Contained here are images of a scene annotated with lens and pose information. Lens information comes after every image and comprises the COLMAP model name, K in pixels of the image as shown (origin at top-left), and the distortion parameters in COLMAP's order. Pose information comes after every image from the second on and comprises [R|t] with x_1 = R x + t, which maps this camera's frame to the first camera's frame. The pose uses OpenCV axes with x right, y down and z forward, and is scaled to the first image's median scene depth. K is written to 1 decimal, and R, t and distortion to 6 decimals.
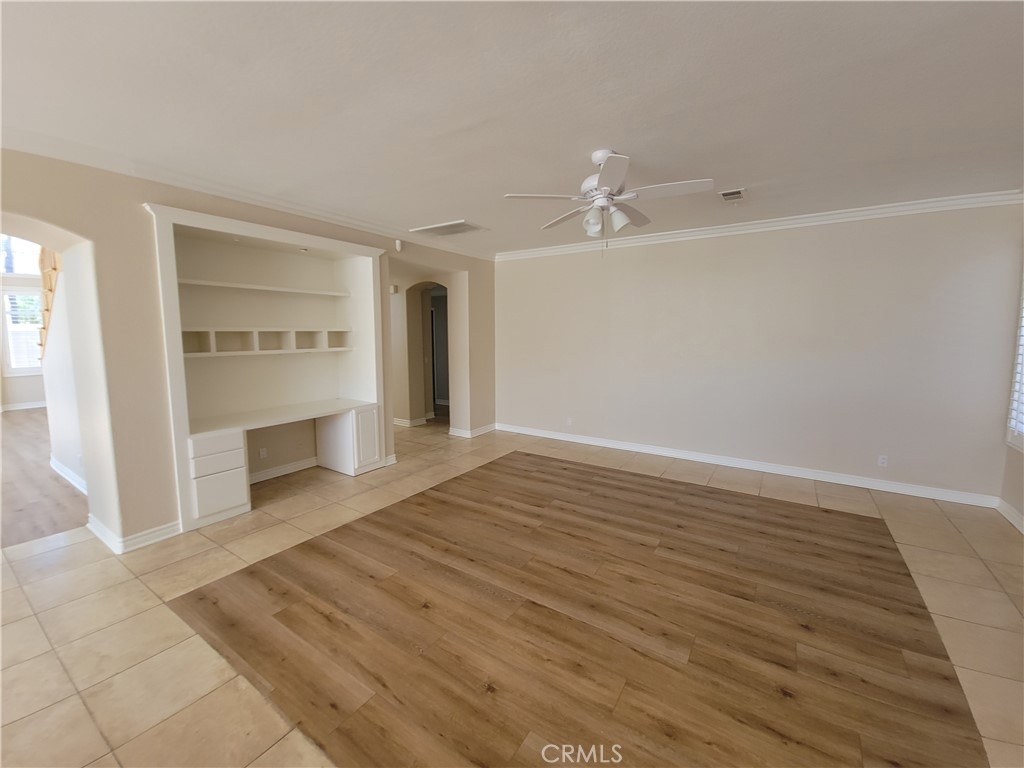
lens RADIAL K [[416.6, 0, 513.0], [0, 416.6, 373.7], [0, 0, 1]] dist [0.011138, -0.006731]
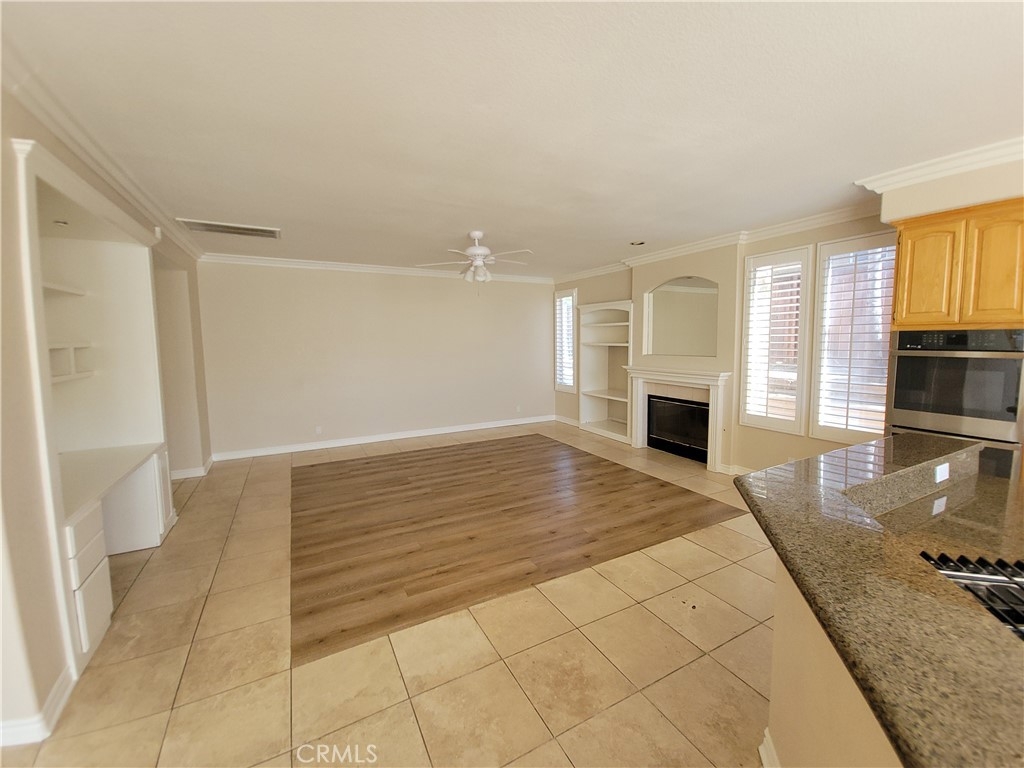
lens RADIAL K [[416.6, 0, 517.0], [0, 416.6, 374.6], [0, 0, 1]] dist [0.011138, -0.006731]
pose [[0.469033, -0.080022, 0.879548, -1.048638], [0.097817, 0.994467, 0.038315, -0.026359], [-0.877747, 0.068064, 0.474265, 0.123306]]
